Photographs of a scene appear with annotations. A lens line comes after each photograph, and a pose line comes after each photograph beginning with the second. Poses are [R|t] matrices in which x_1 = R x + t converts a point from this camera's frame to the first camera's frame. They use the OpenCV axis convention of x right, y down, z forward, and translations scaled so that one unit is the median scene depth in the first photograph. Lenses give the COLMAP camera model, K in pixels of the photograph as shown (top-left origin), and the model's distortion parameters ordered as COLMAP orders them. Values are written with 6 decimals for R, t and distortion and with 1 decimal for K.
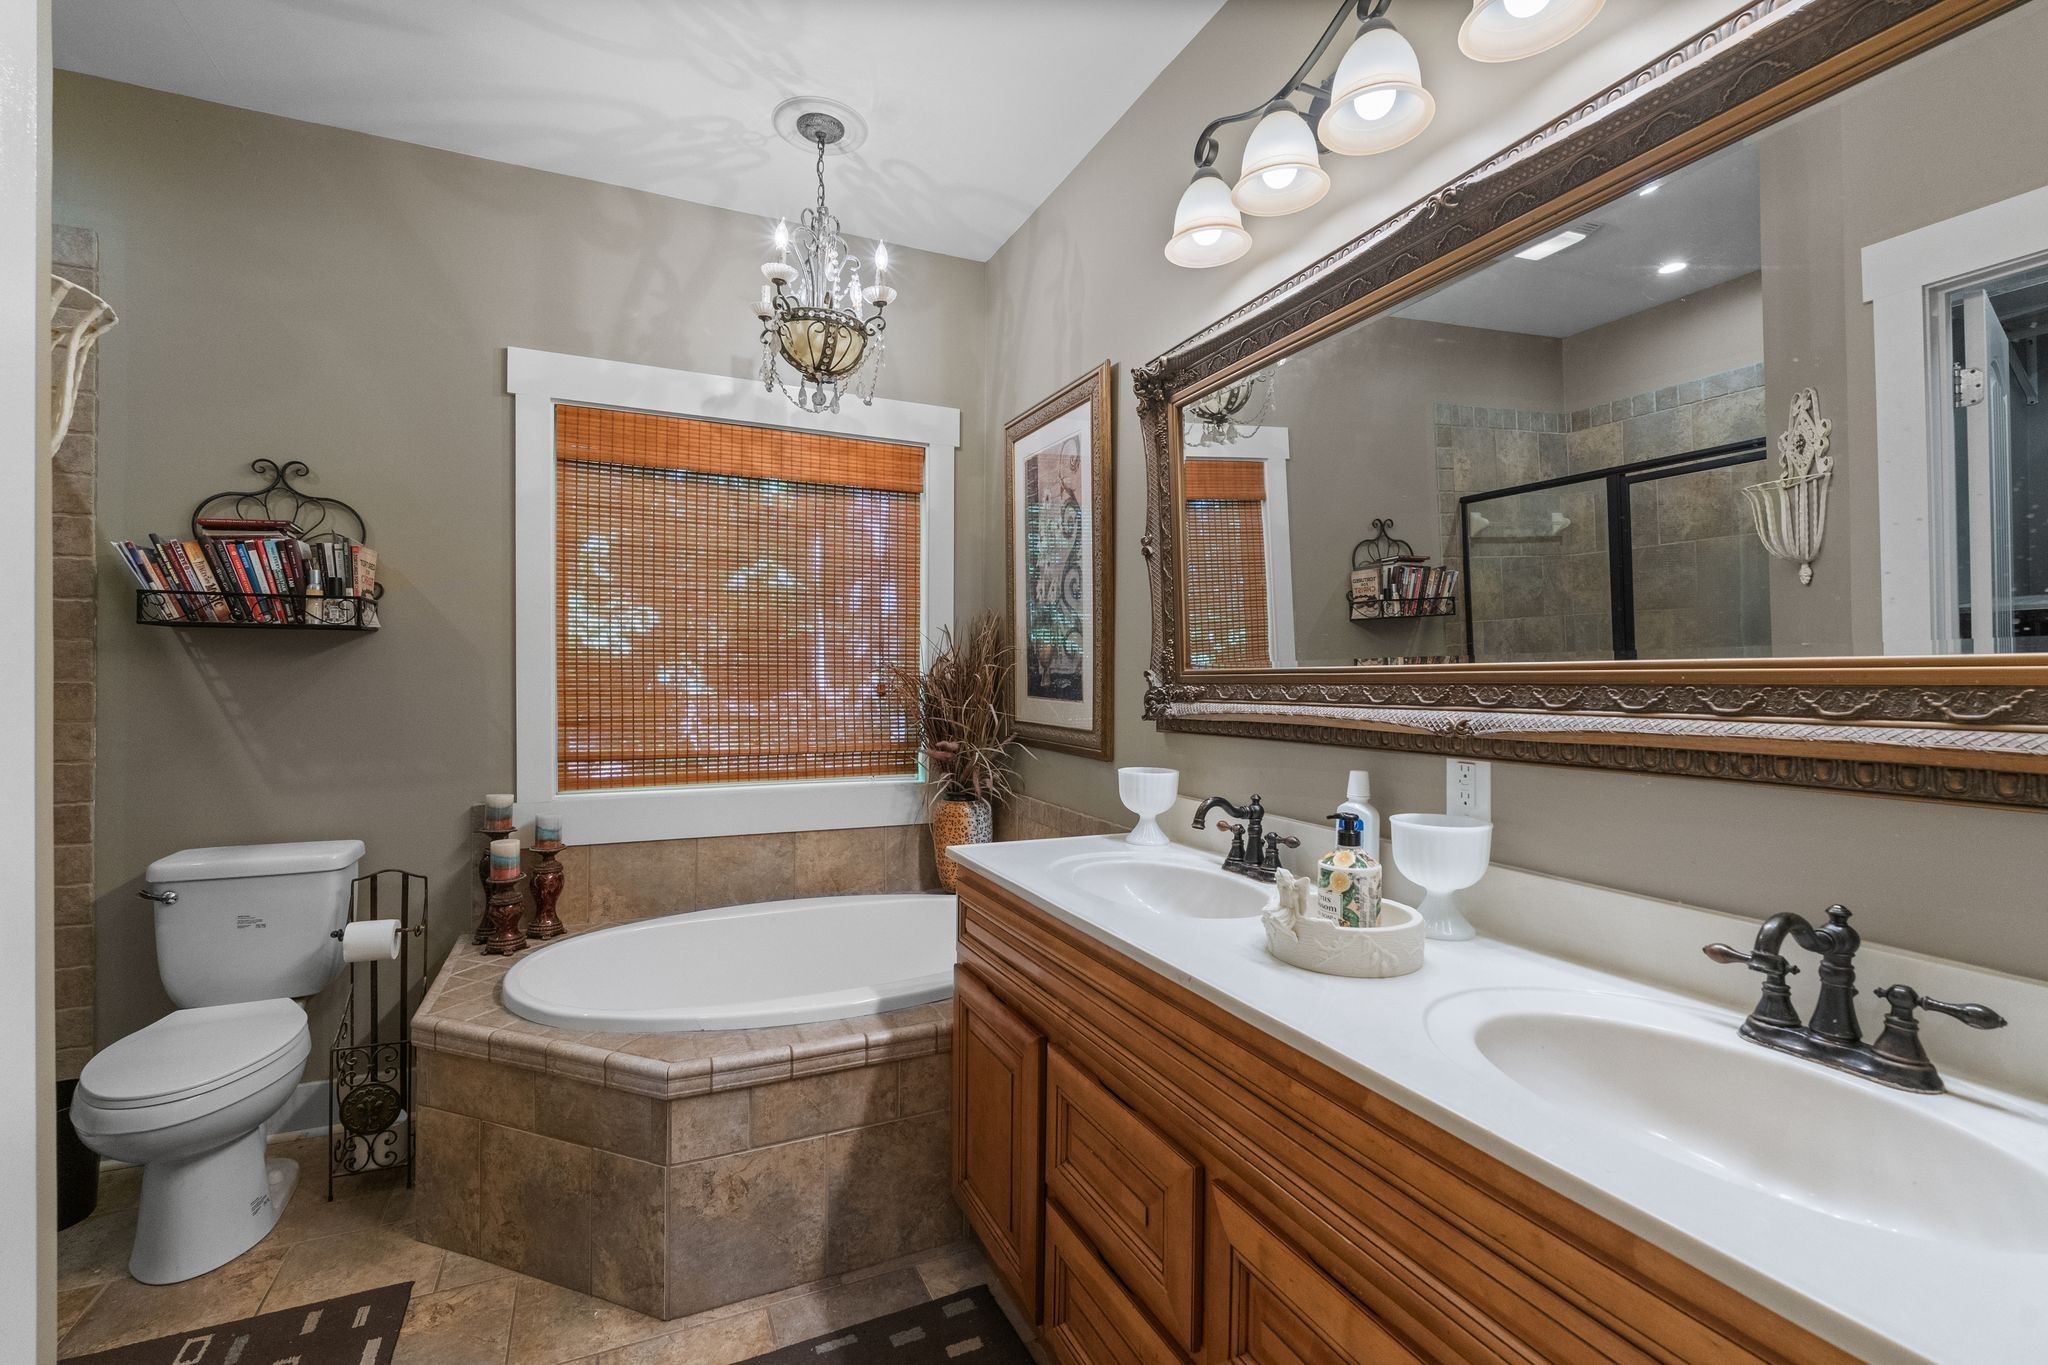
lens RADIAL K [[900.7, 0, 1027.7], [0, 900.7, 679.6], [0, 0, 1]] dist [-0.006248, 0.000169]
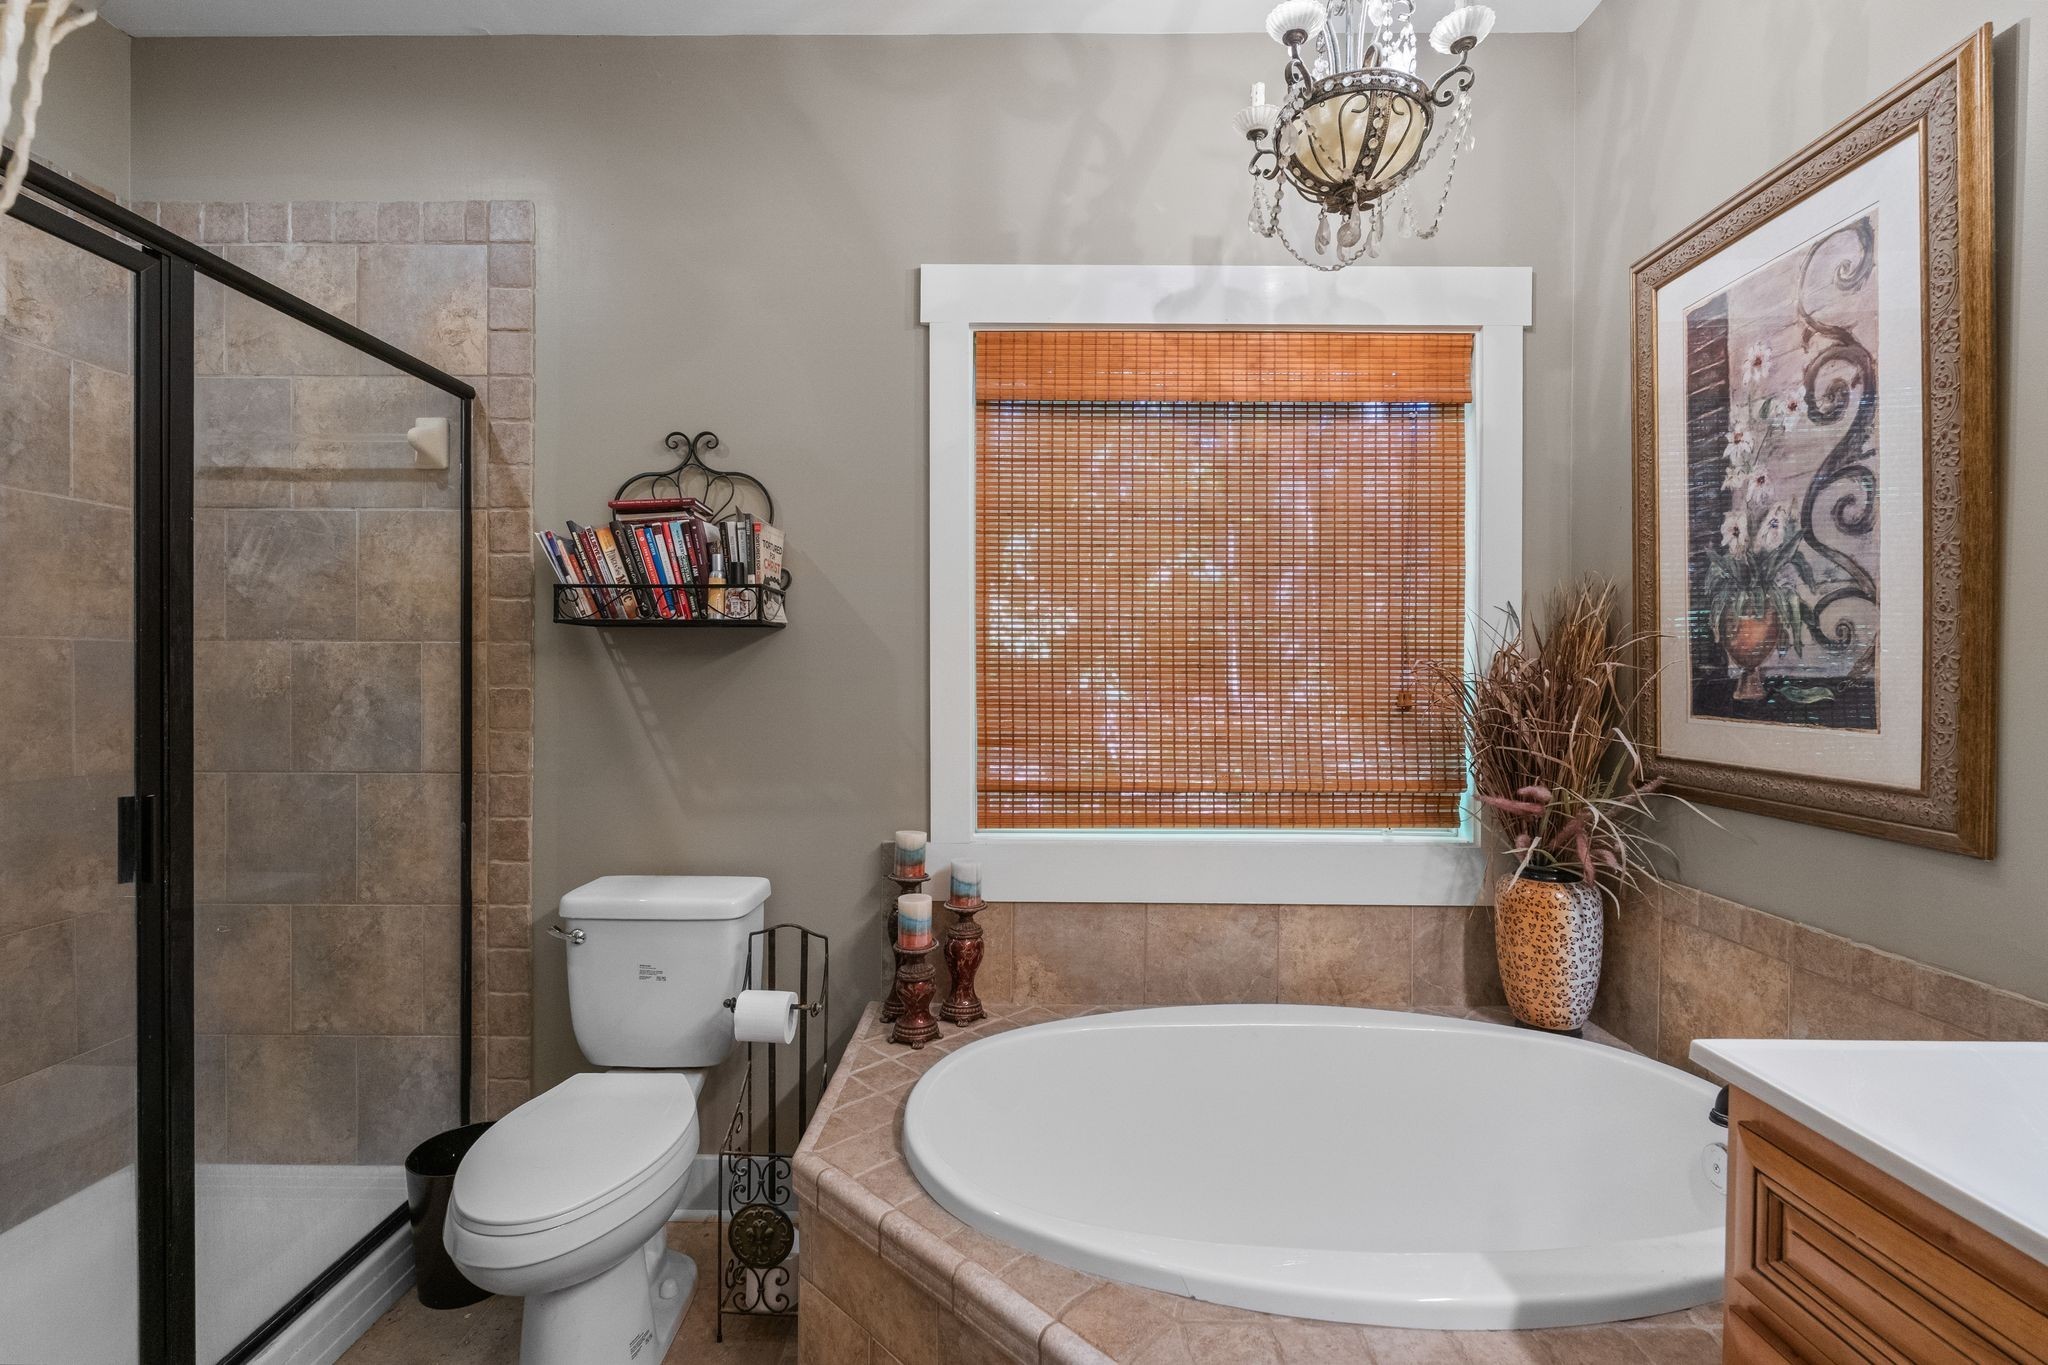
lens RADIAL K [[902.5, 0, 1028.1], [0, 902.5, 681.9], [0, 0, 1]] dist [-0.008943, 0.000359]
pose [[0.907552, 0.000235, -0.419939, -0.172402], [-0.001237, 0.999997, -0.002113, -0.002057], [0.419937, 0.002437, 0.907550, 0.344834]]
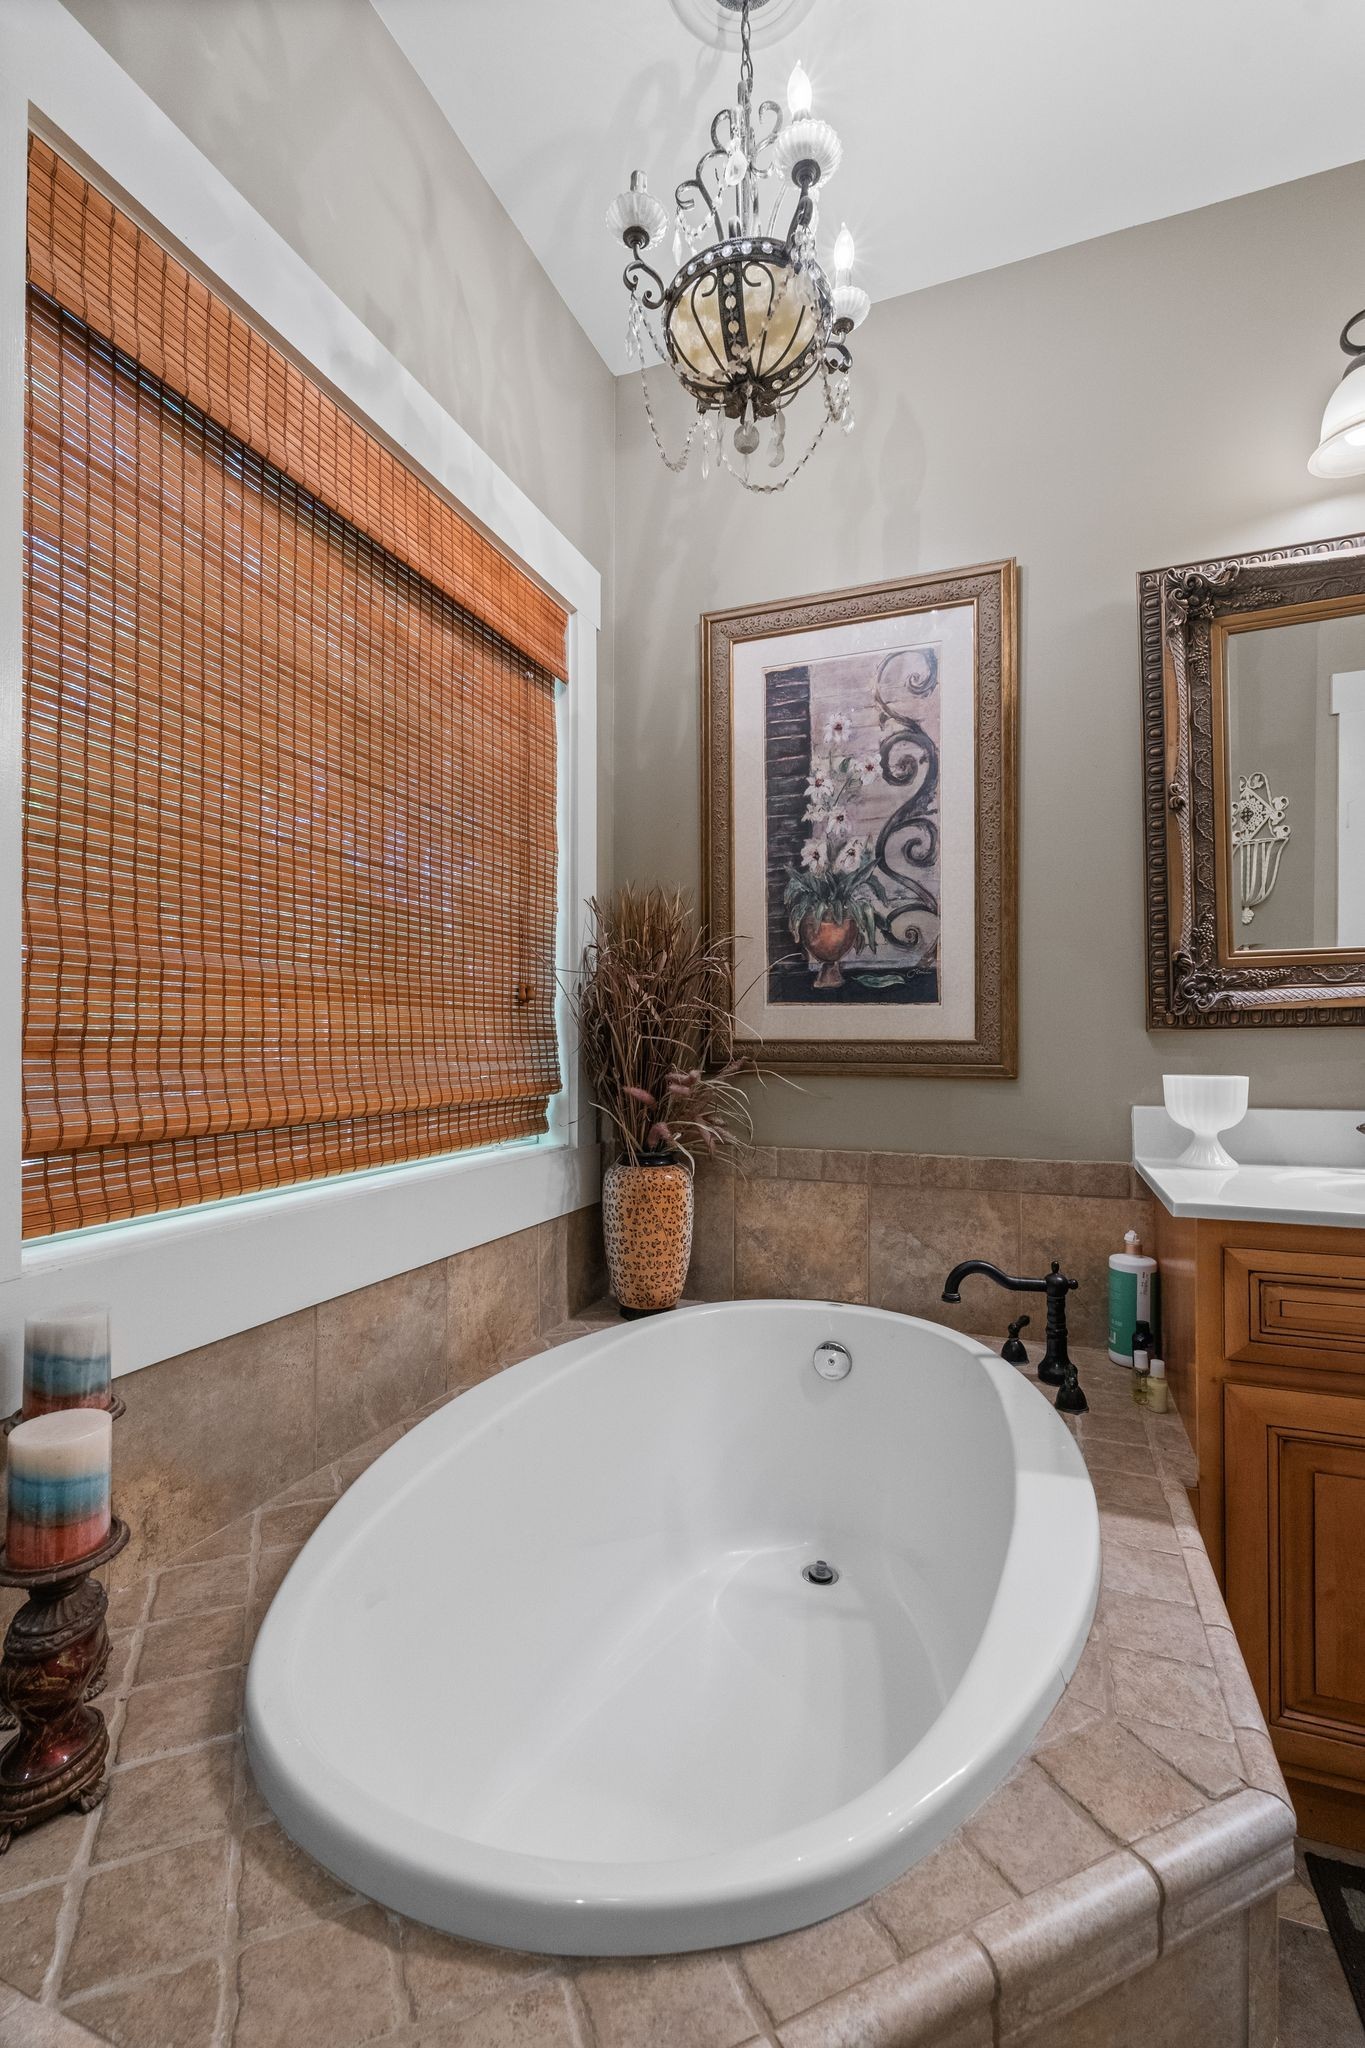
lens RADIAL K [[902.5, 0, 671.2], [0, 902.5, 1024.4], [0, 0, 1]] dist [-0.008943, 0.000359]
pose [[0.718331, 0.003787, 0.695691, -0.645912], [0.011929, 0.999771, -0.017760, 0.054850], [-0.695599, 0.021056, 0.718121, 0.644730]]
